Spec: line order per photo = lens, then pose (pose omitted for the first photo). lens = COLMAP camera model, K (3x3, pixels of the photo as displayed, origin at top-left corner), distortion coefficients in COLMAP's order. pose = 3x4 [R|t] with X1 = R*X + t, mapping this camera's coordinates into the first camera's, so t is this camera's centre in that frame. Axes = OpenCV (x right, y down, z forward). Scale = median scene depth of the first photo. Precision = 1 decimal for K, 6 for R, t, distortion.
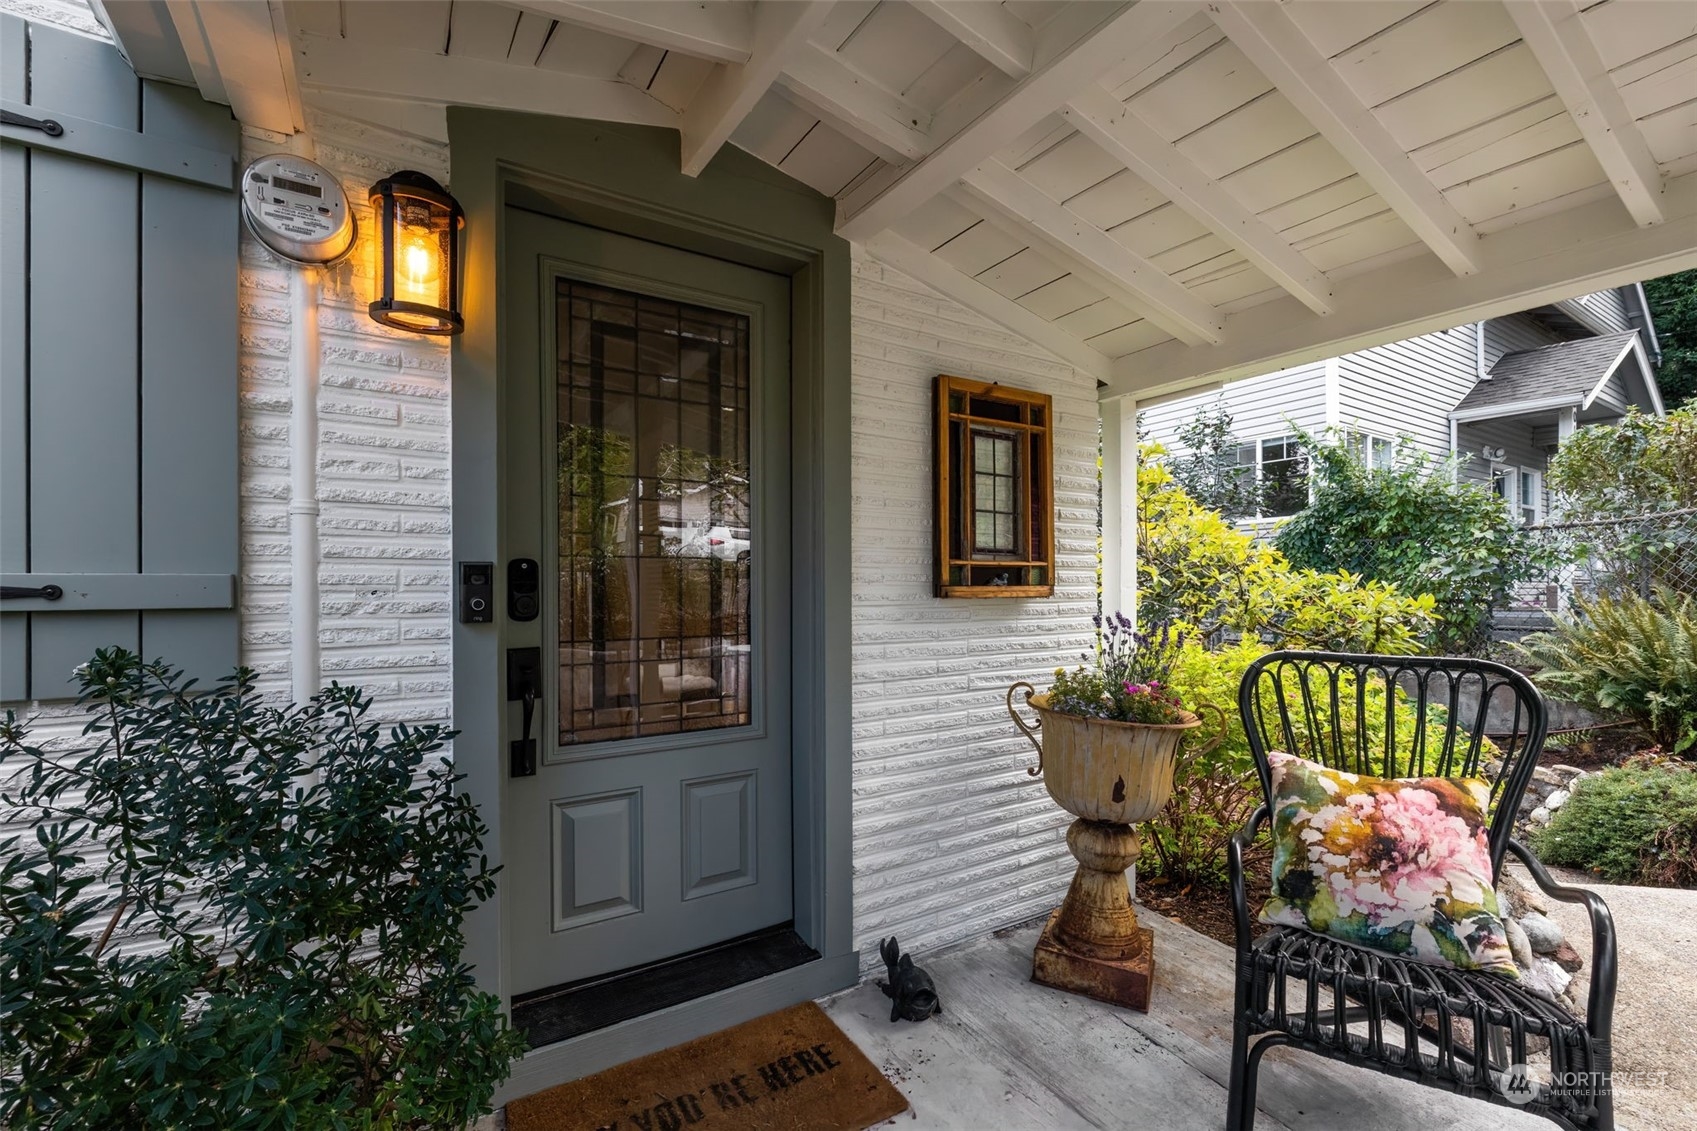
lens RADIAL K [[724.7, 0, 861.3], [0, 724.7, 590.9], [0, 0, 1]] dist [0.000024, -0.000447]
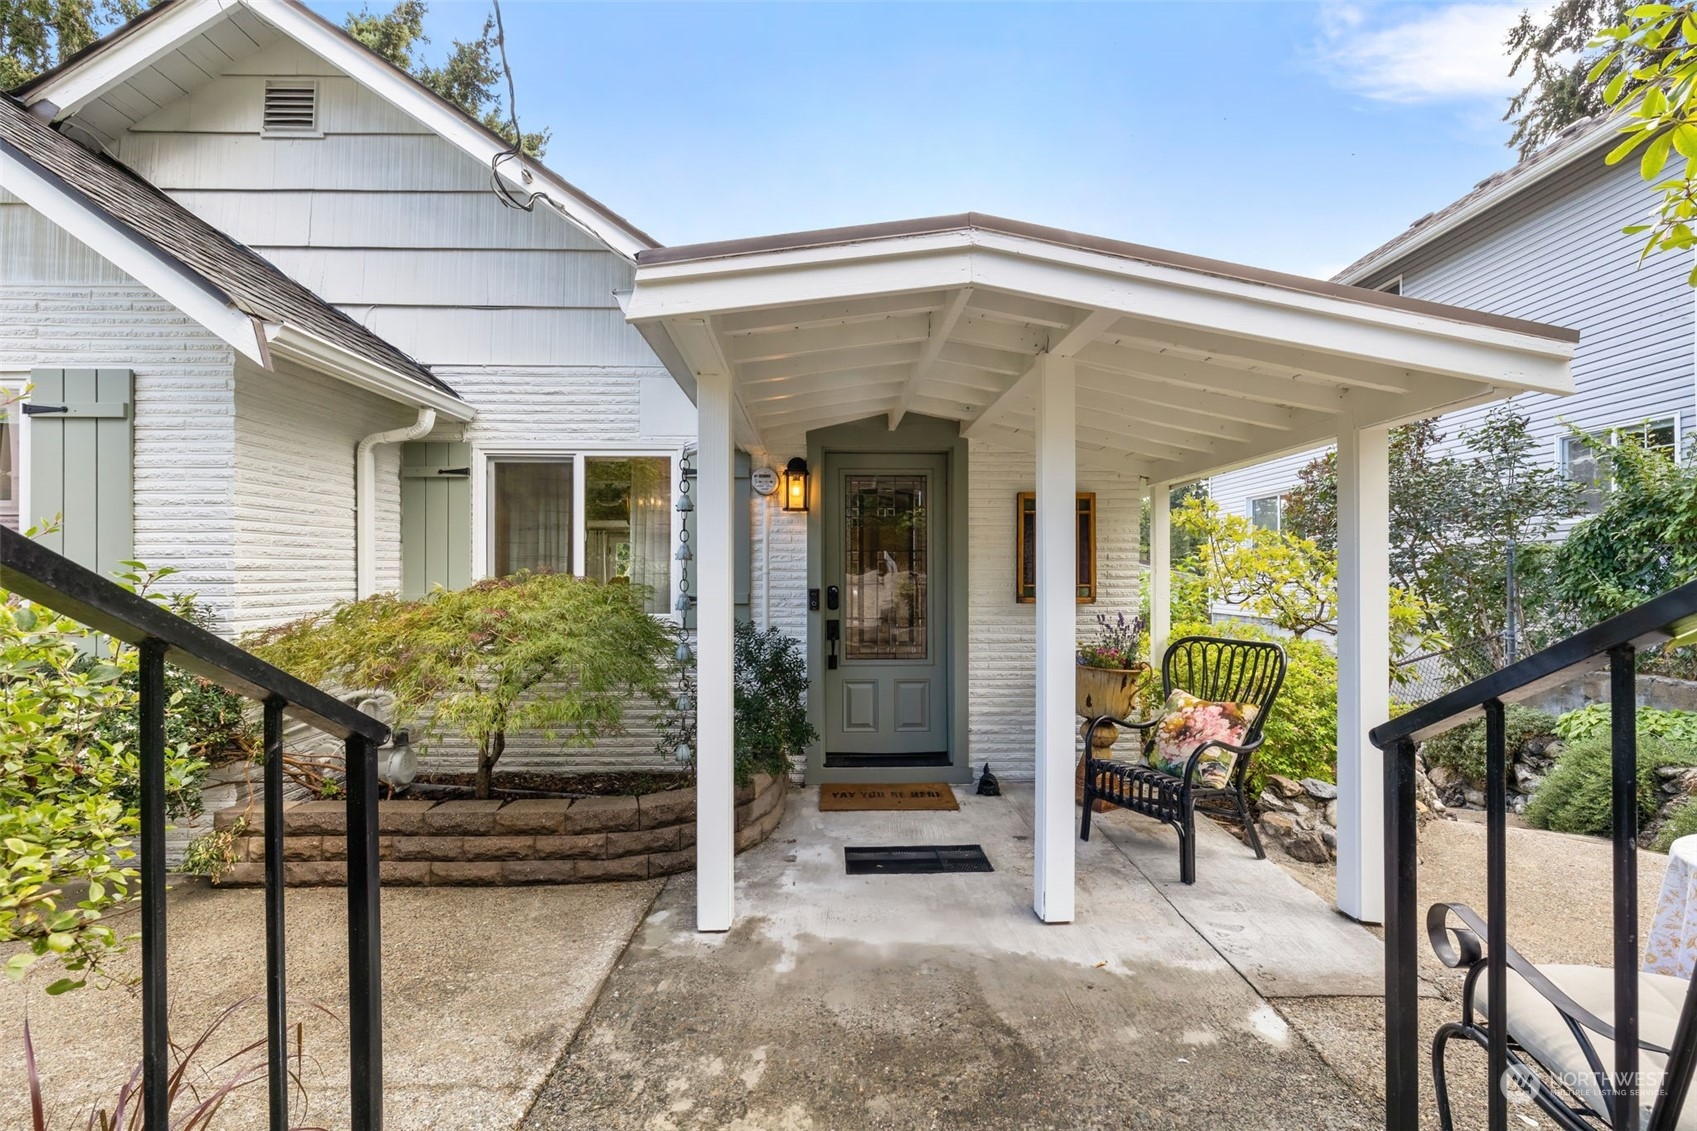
lens RADIAL K [[724.7, 0, 852.9], [0, 724.7, 573.6], [0, 0, 1]] dist [0.000024, -0.000447]
pose [[0.858834, -0.002060, -0.512249, 0.957352], [-0.004378, 0.999926, -0.011362, -0.061297], [0.512235, 0.012001, 0.858762, -1.237938]]
